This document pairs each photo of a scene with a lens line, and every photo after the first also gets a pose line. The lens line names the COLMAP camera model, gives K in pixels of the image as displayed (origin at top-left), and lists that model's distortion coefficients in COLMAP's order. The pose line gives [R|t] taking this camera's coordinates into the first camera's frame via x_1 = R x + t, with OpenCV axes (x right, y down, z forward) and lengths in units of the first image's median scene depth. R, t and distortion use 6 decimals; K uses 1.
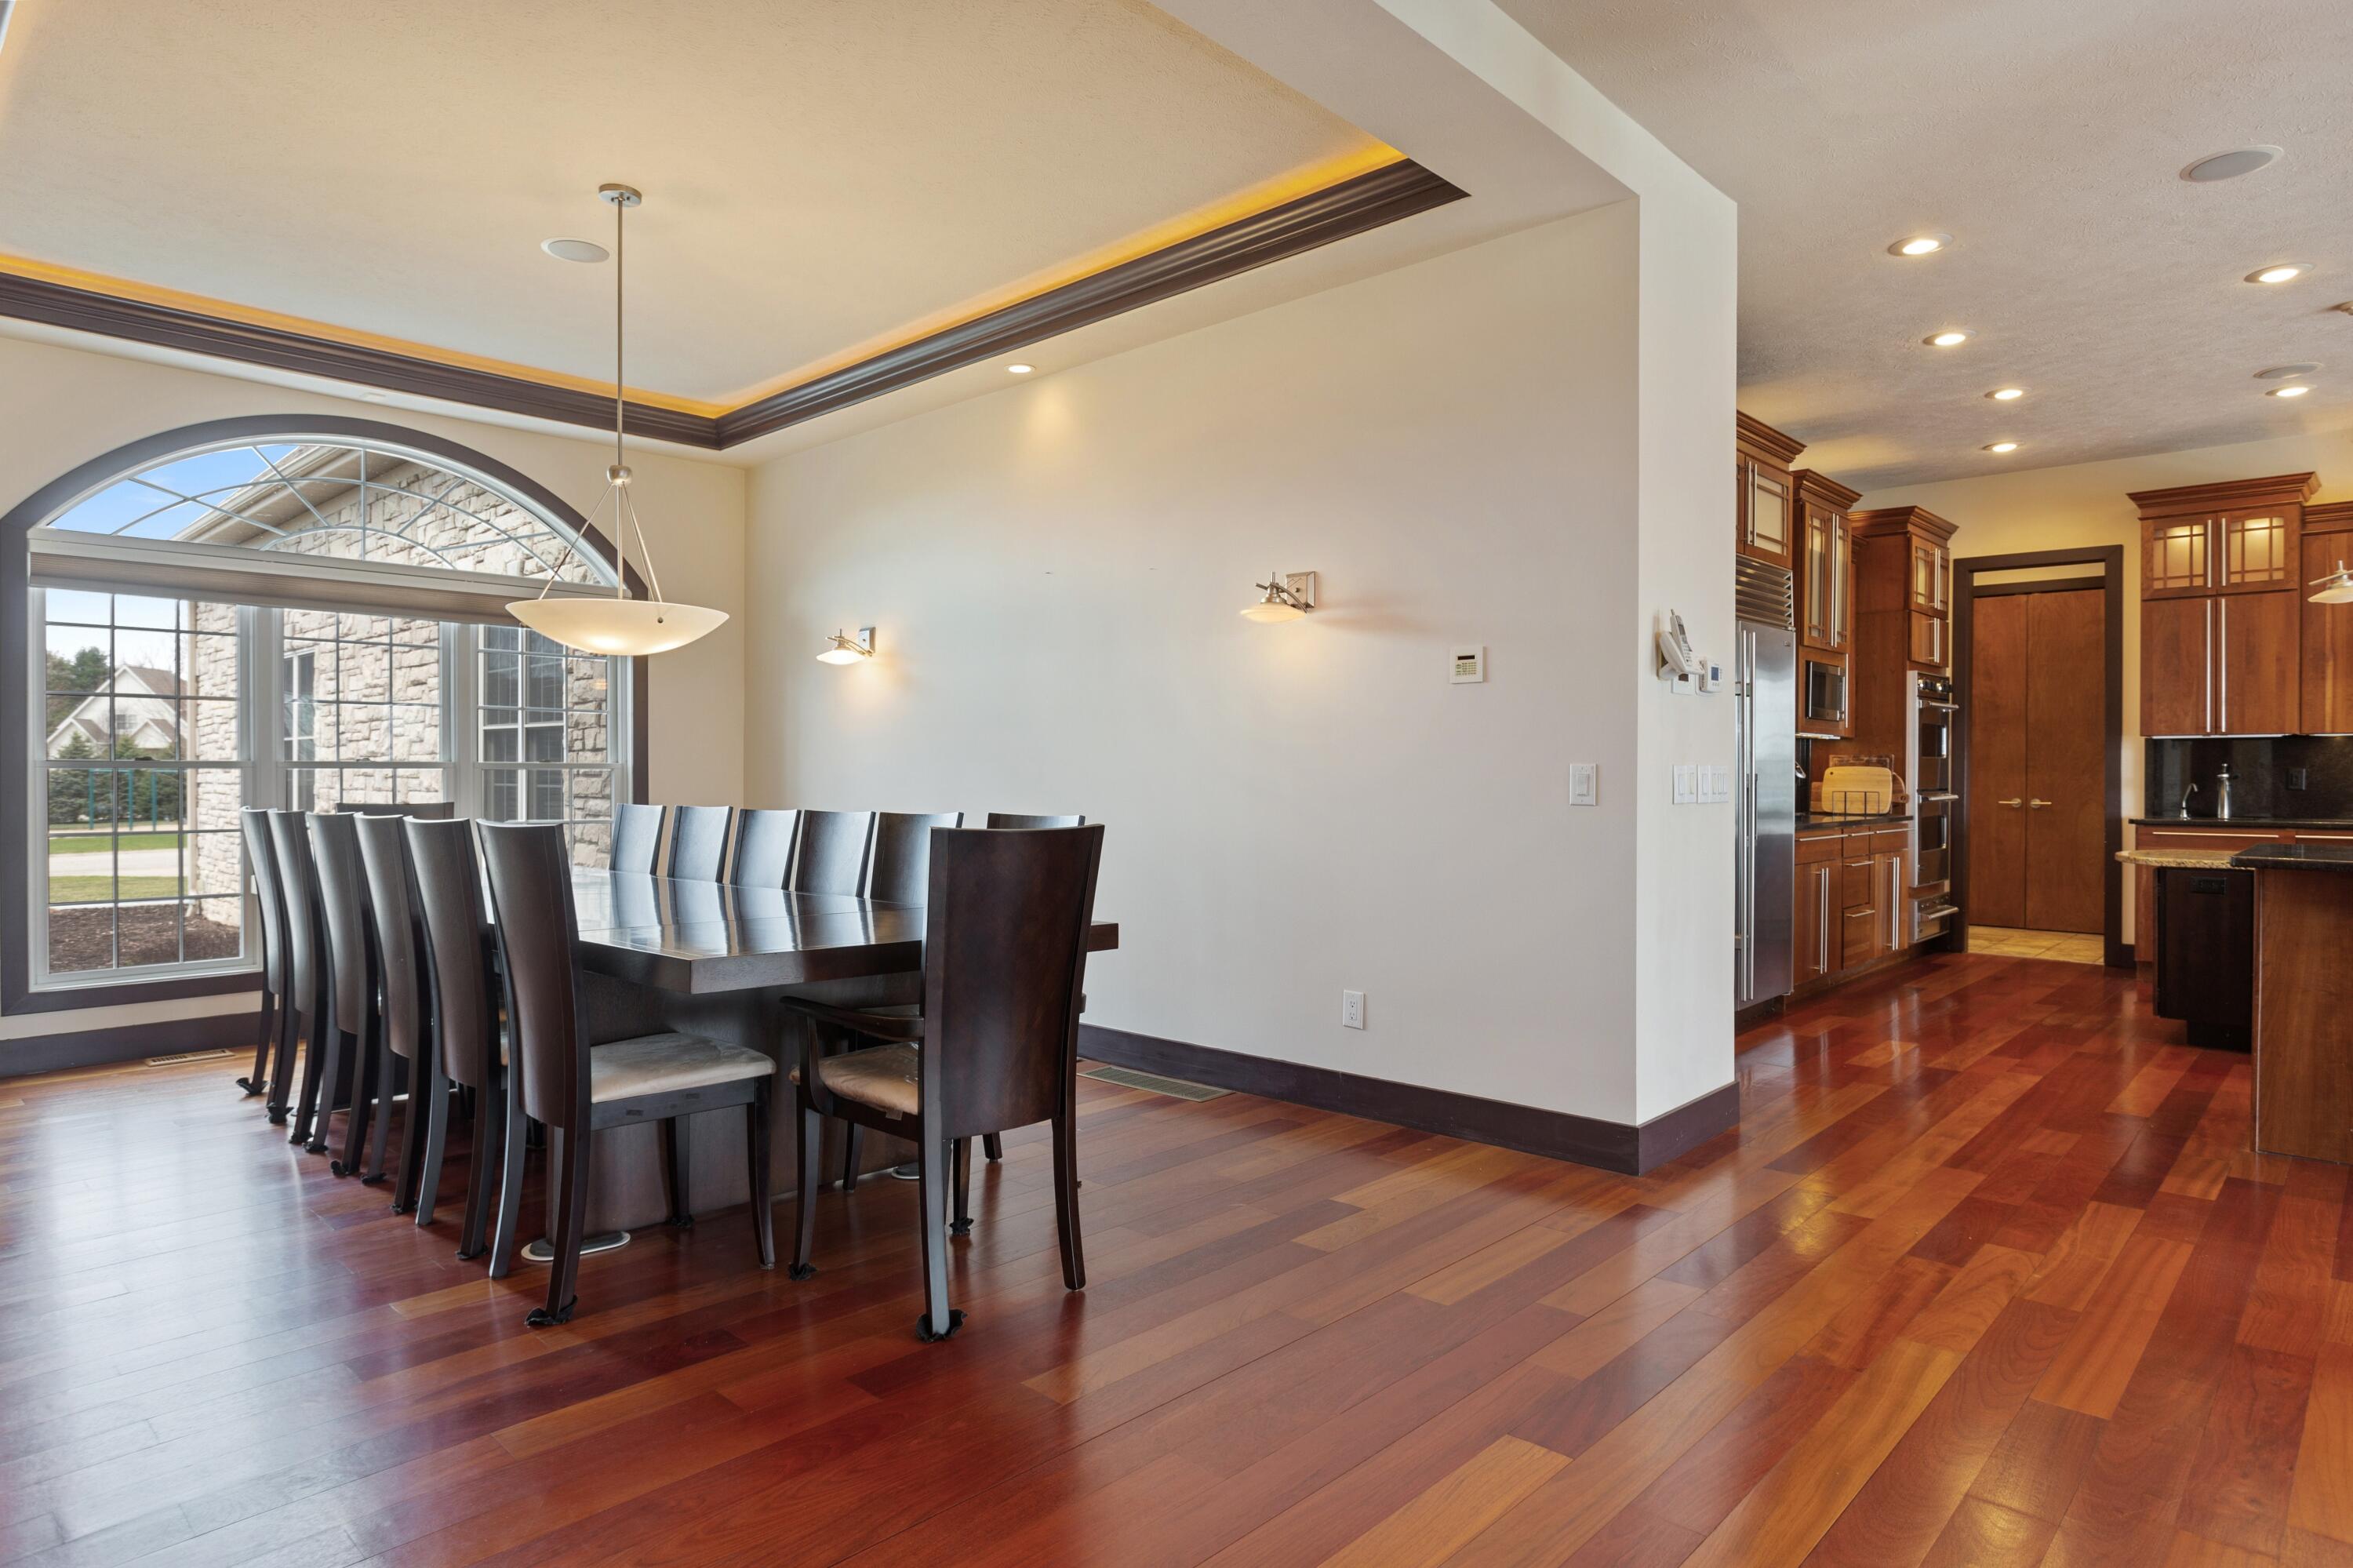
lens RADIAL K [[1334.3, 0, 1169.5], [0, 1334.3, 775.7], [0, 0, 1]] dist [0.003651, 0.002733]
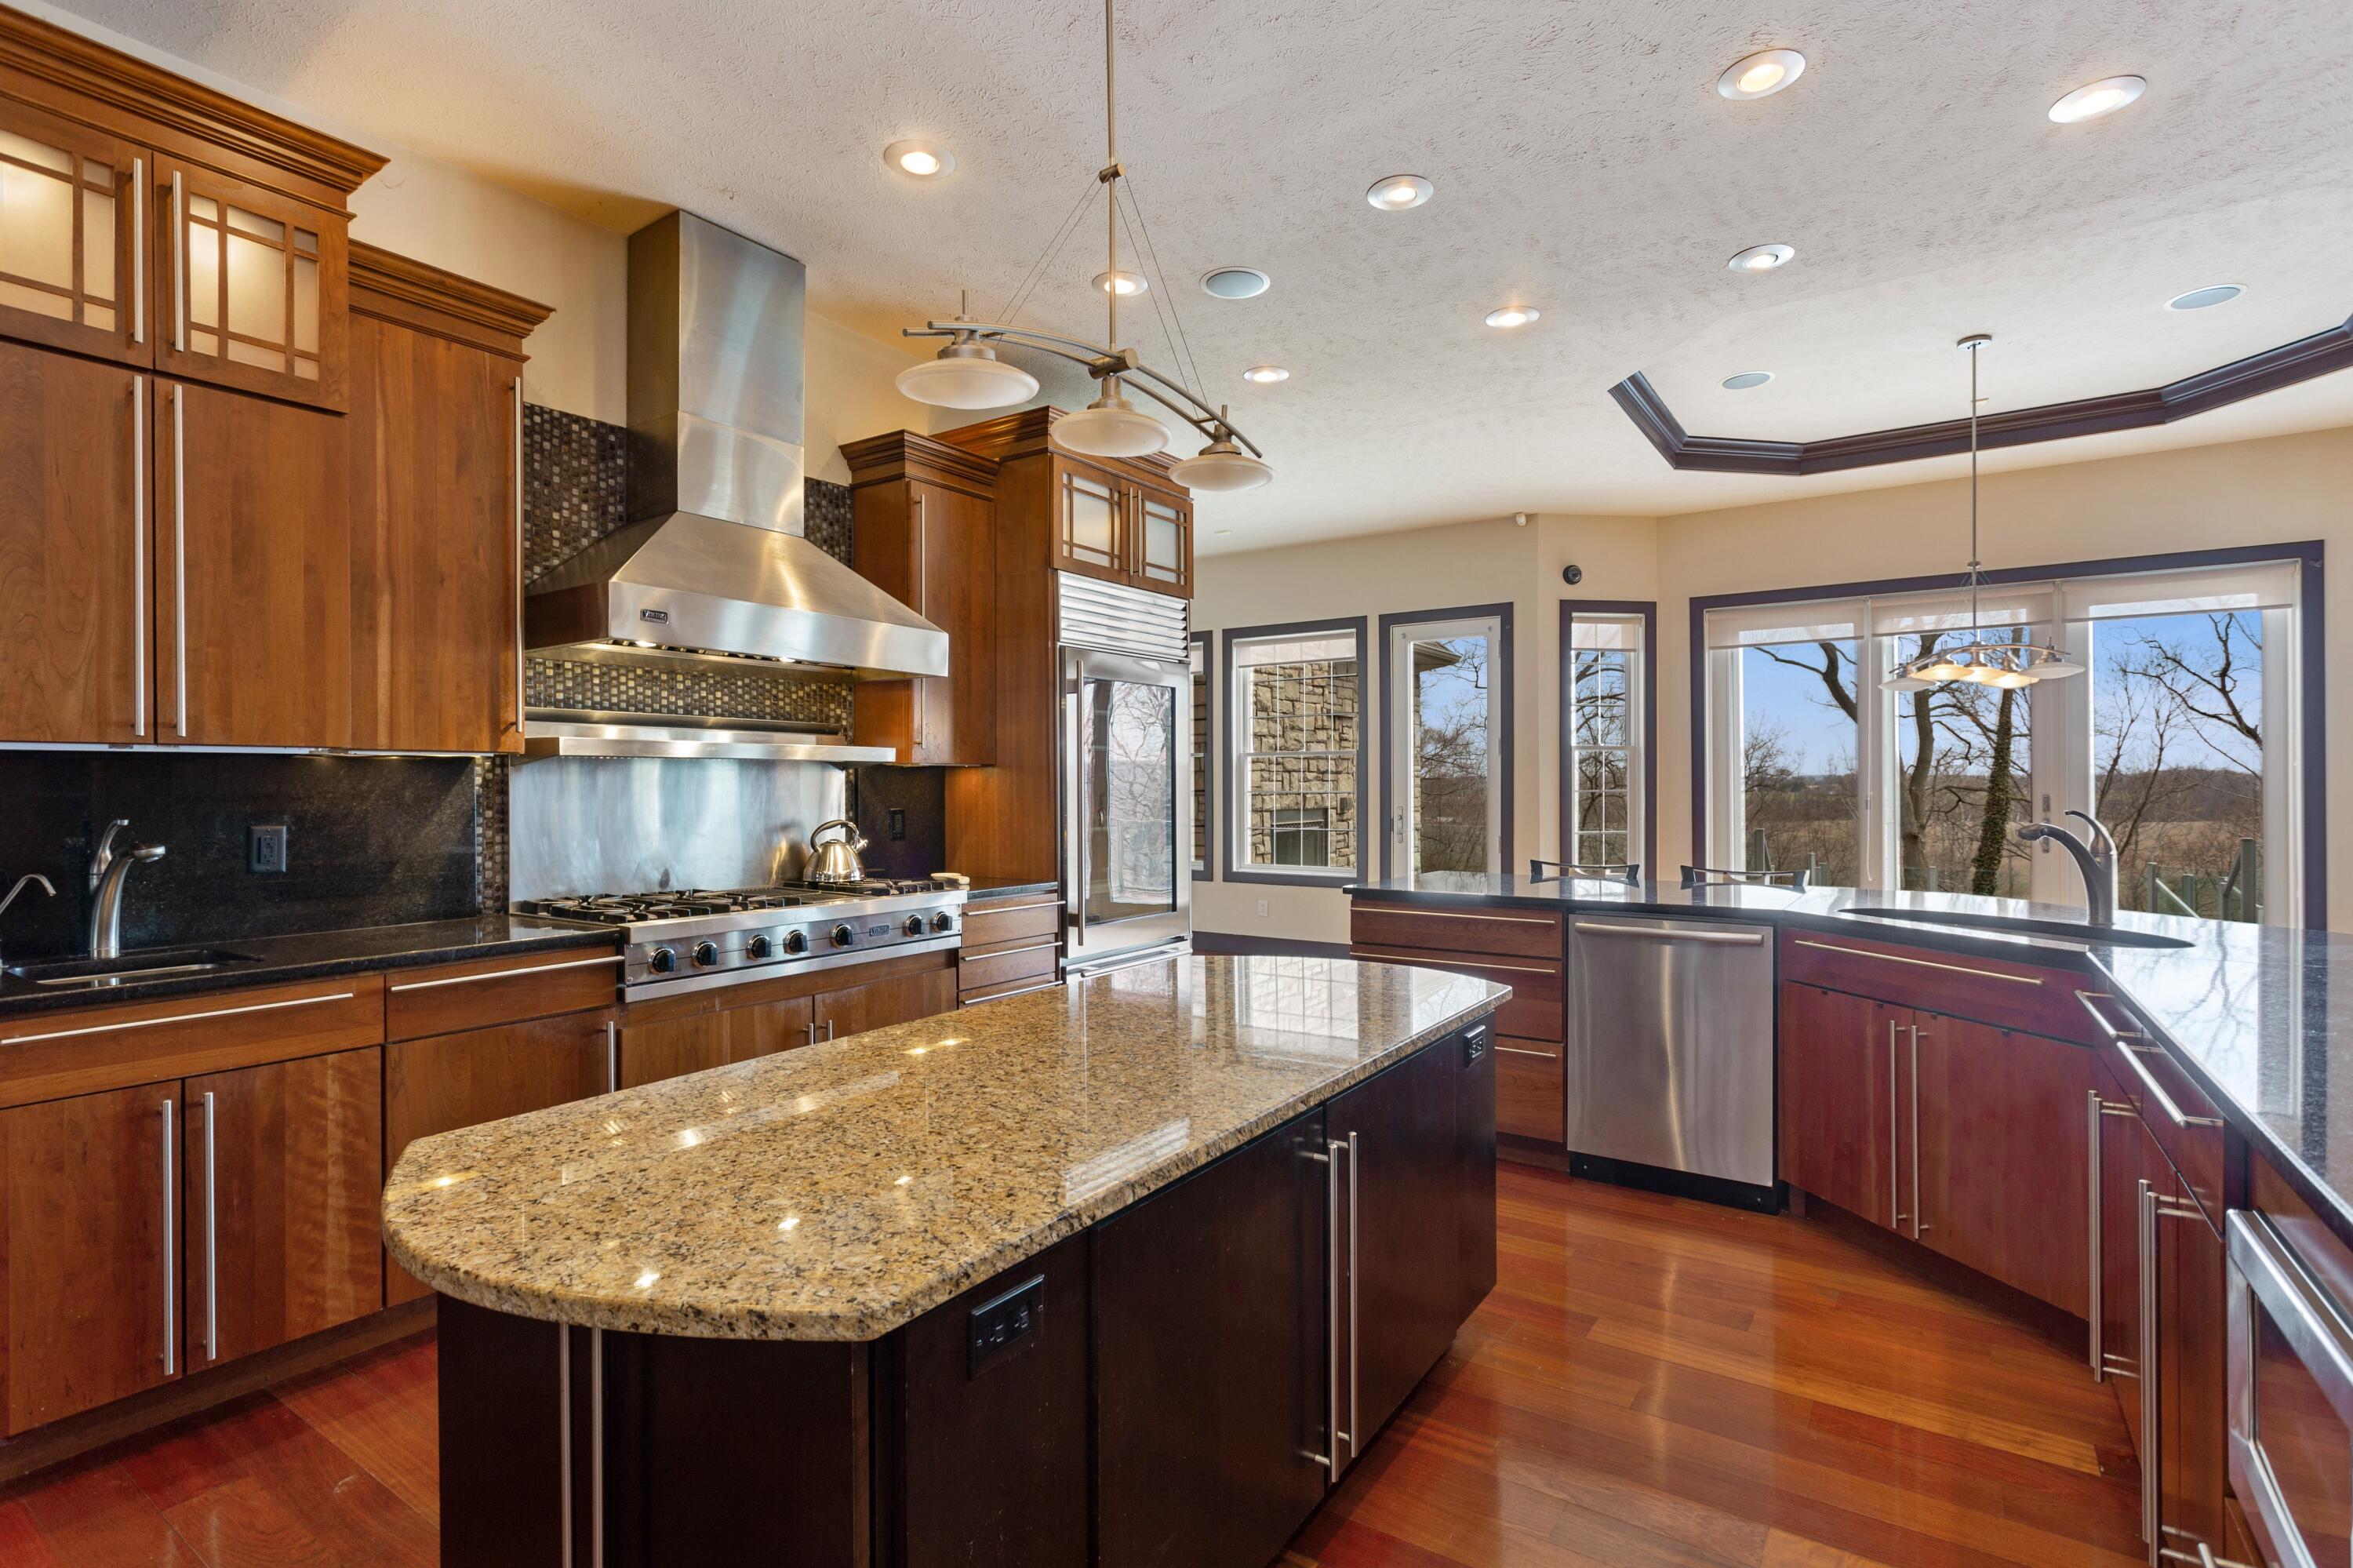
lens RADIAL K [[1112.0, 0, 1174.3], [0, 1112.0, 784.4], [0, 0, 1]] dist [-0.001021, 0.003026]
pose [[-0.154590, 0.001735, 0.987977, 0.406865], [0.010387, 0.999946, -0.000130, -0.015366], [-0.987924, 0.010242, -0.154600, 0.725846]]
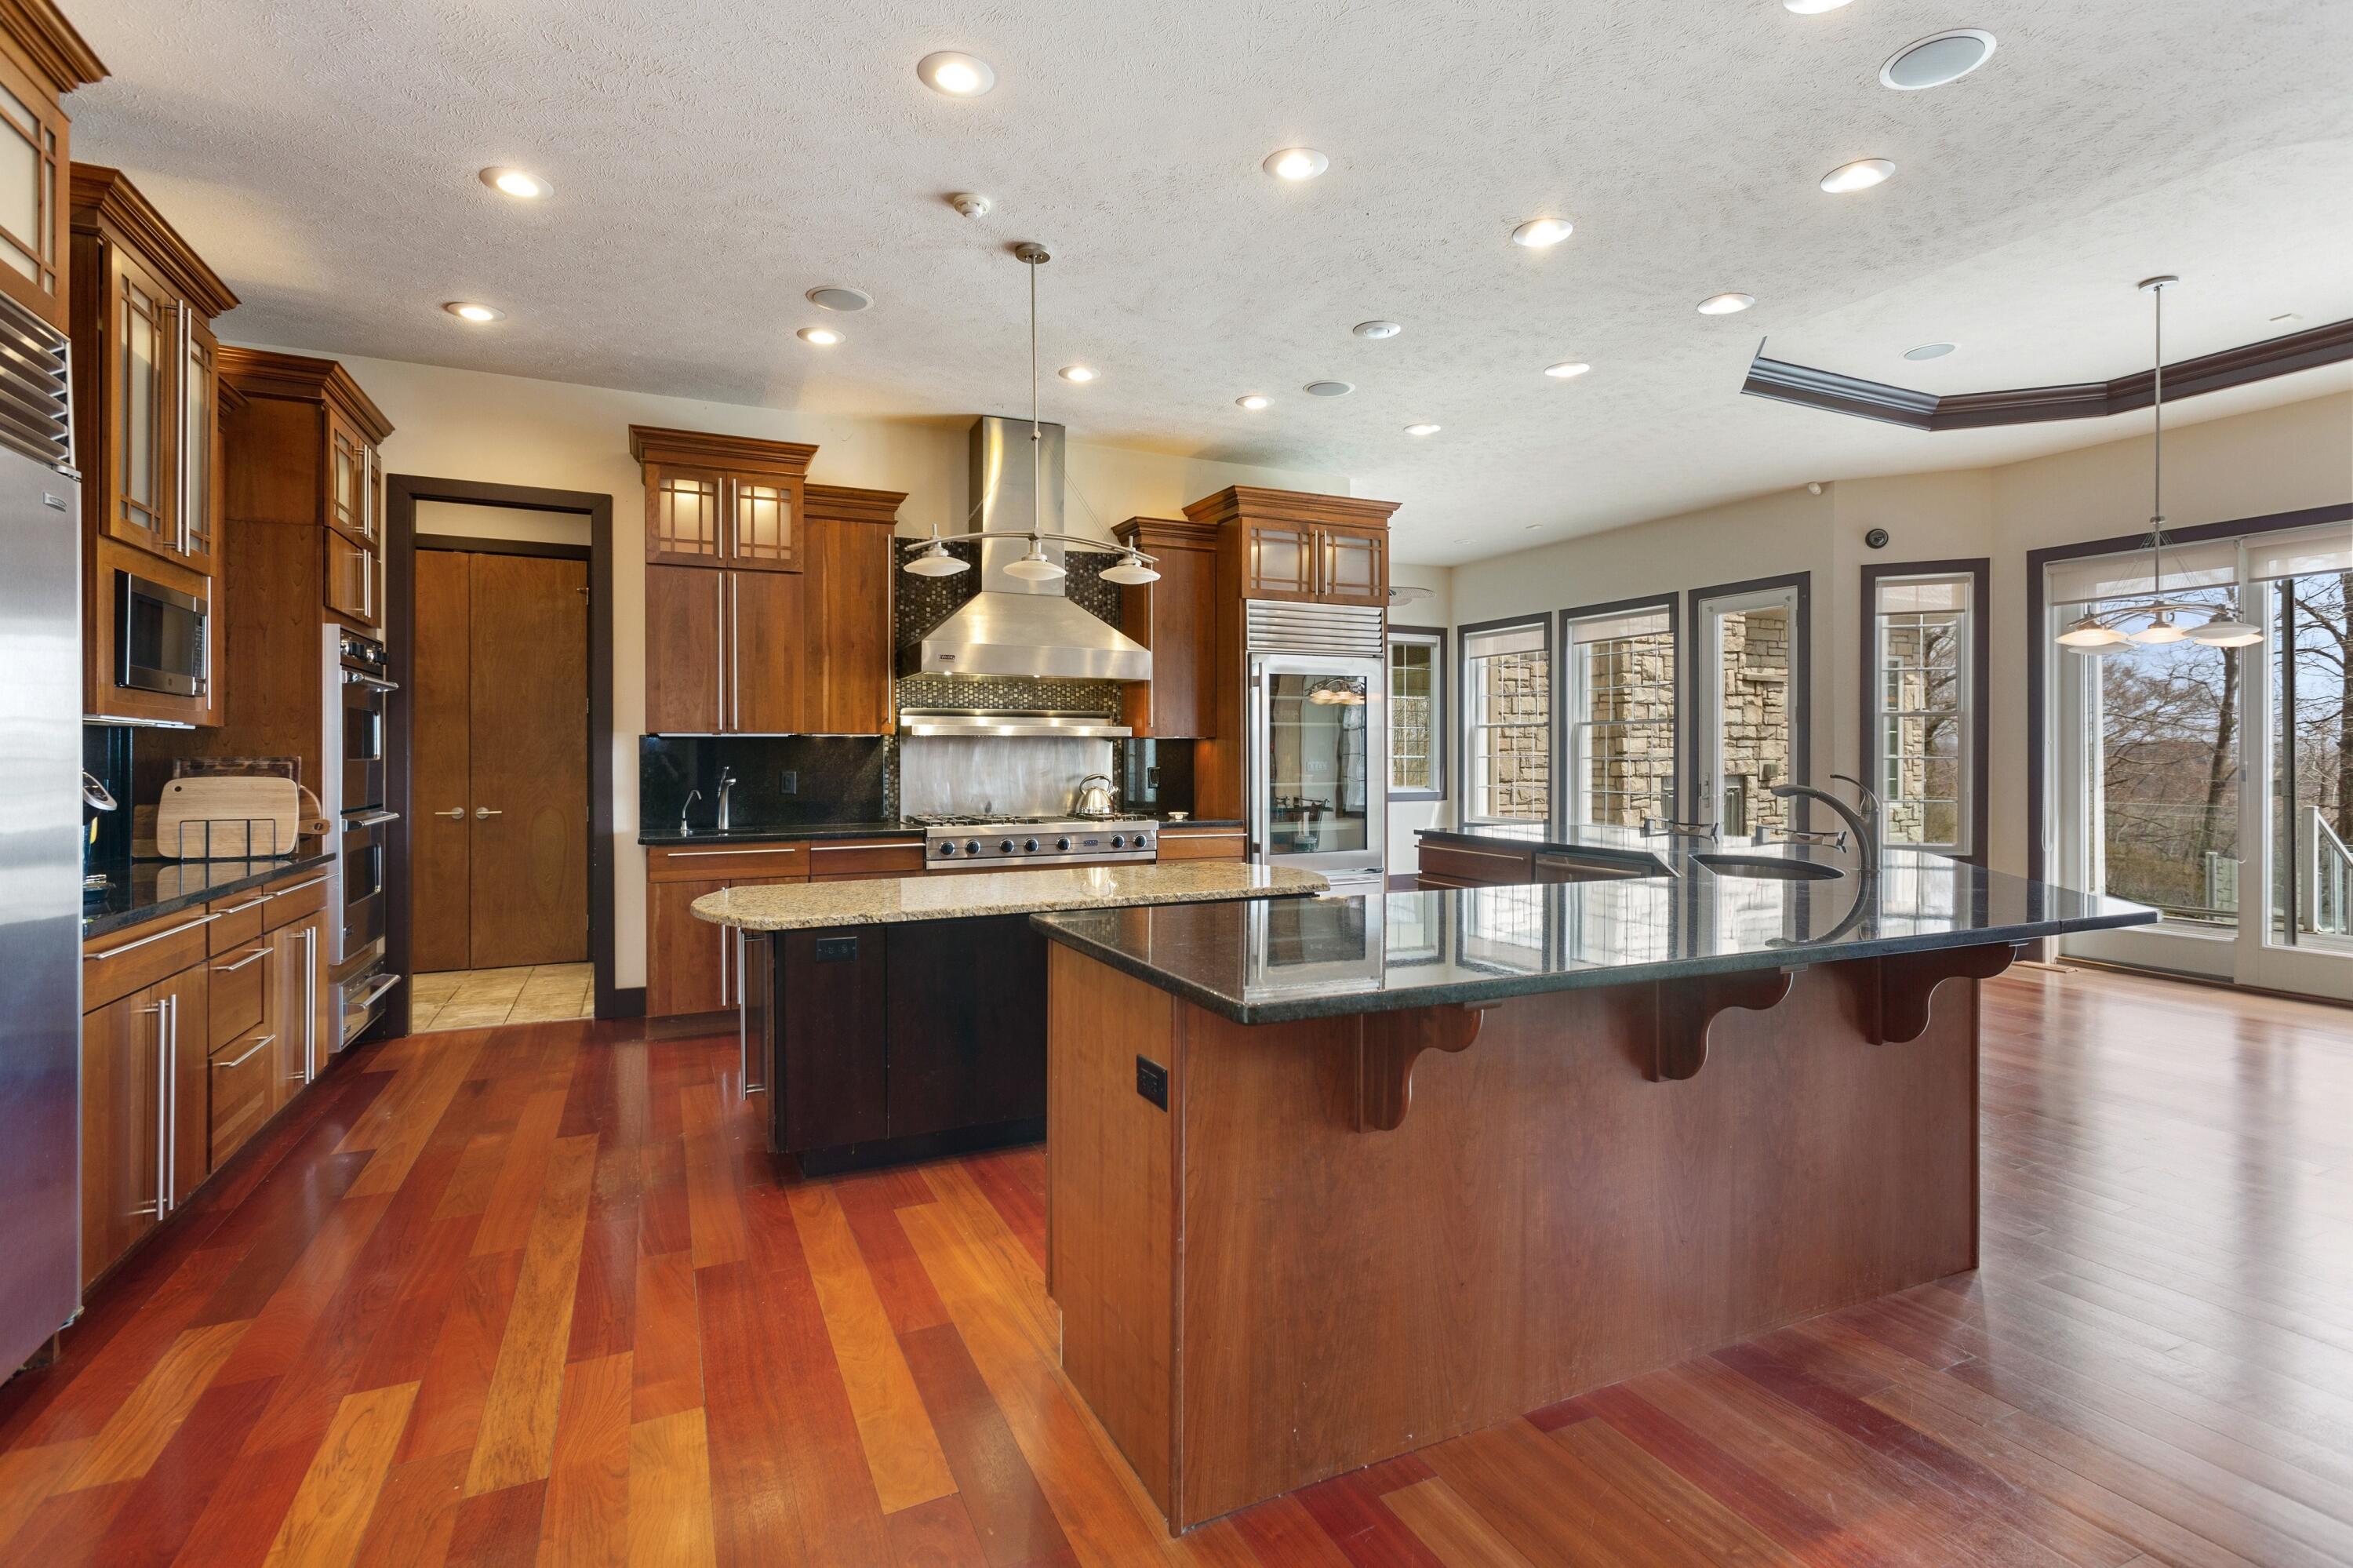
lens RADIAL K [[1112.0, 0, 1195.9], [0, 1112.0, 754.9], [0, 0, 1]] dist [-0.001021, 0.003026]
pose [[0.355637, -0.002260, 0.934621, 0.217017], [0.007936, 0.999968, -0.000602, -0.013307], [-0.934590, 0.007631, 0.355644, 0.447309]]
